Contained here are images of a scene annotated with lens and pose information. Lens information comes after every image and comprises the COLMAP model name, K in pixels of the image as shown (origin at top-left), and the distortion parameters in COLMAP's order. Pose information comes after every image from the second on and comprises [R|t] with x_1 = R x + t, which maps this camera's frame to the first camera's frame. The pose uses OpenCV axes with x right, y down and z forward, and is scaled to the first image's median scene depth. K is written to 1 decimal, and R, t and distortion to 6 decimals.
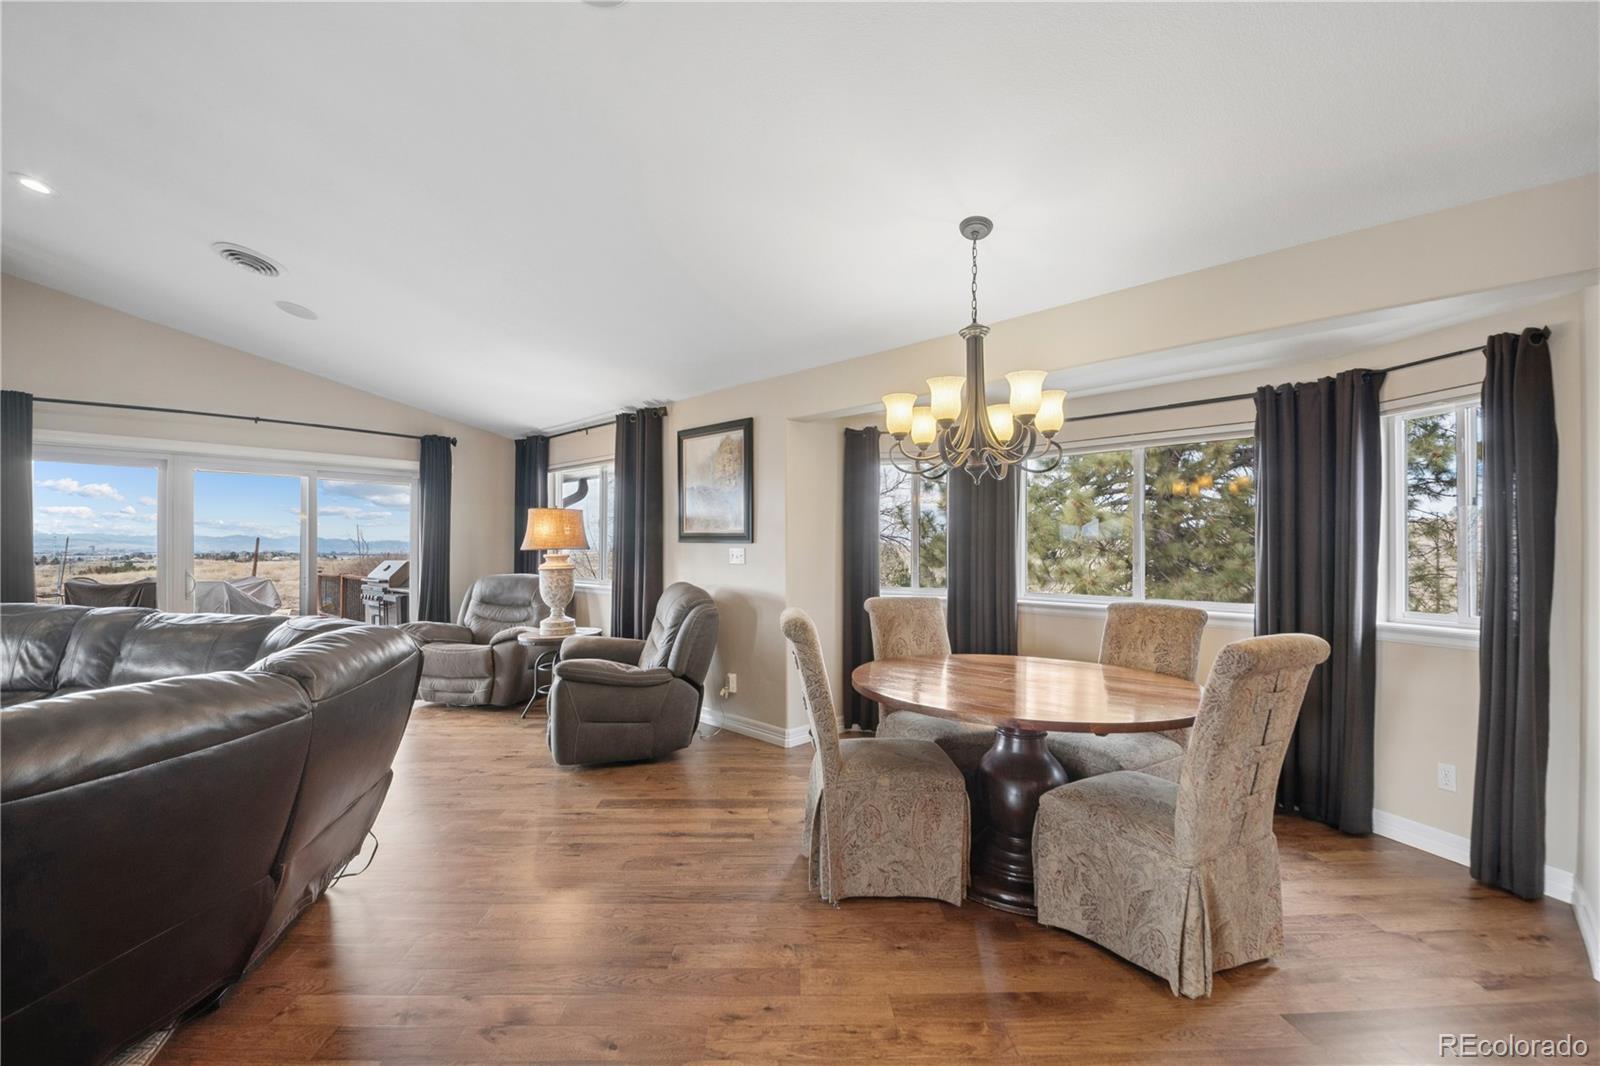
lens RADIAL K [[636.3, 0, 799.3], [0, 636.3, 553.9], [0, 0, 1]] dist [-0.018944, -0.002608]
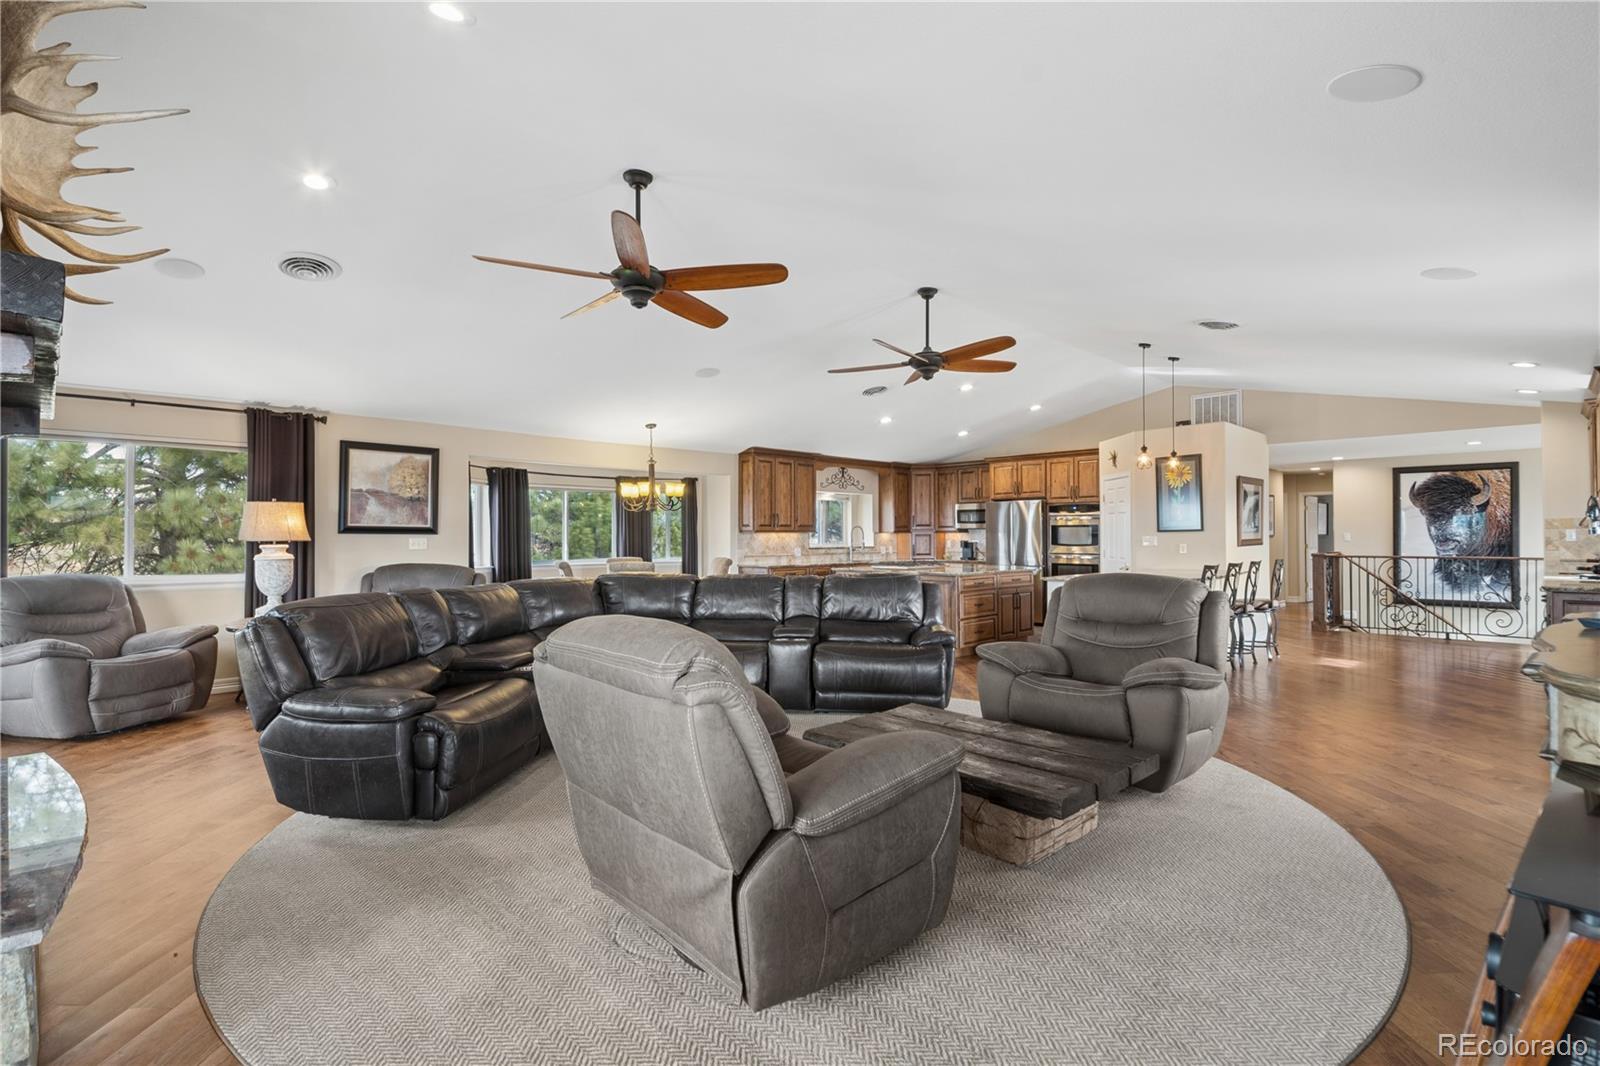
lens RADIAL K [[698.9, 0, 808.0], [0, 698.9, 532.7], [0, 0, 1]] dist [0.000146, -0.001400]
pose [[0.048699, -0.000733, 0.998813, -1.467352], [0.009650, 0.999953, 0.000263, -0.011703], [-0.998767, 0.009626, 0.048704, 0.057317]]
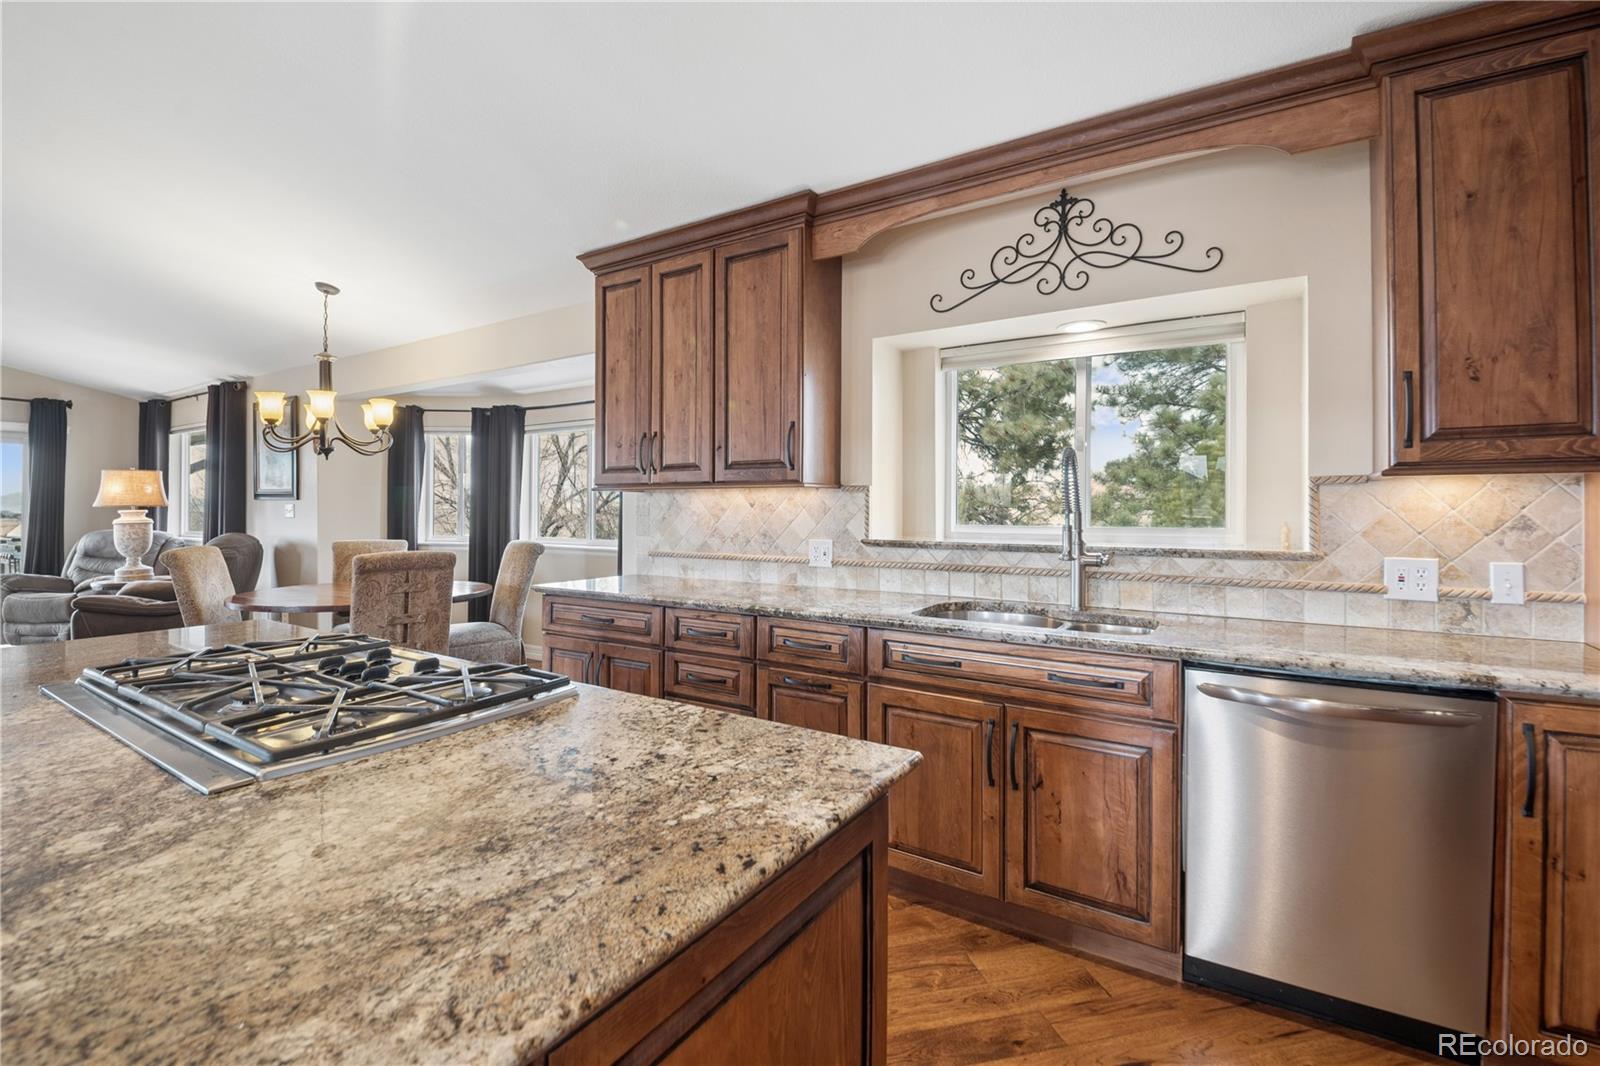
lens RADIAL K [[713.0, 0, 799.8], [0, 713.0, 509.8], [0, 0, 1]] dist [0.005252, -0.006196]
pose [[0.987825, -0.008674, 0.155328, 0.591516], [0.008614, 0.999962, 0.001061, 0.008398], [-0.155332, 0.000290, 0.987862, -0.448776]]
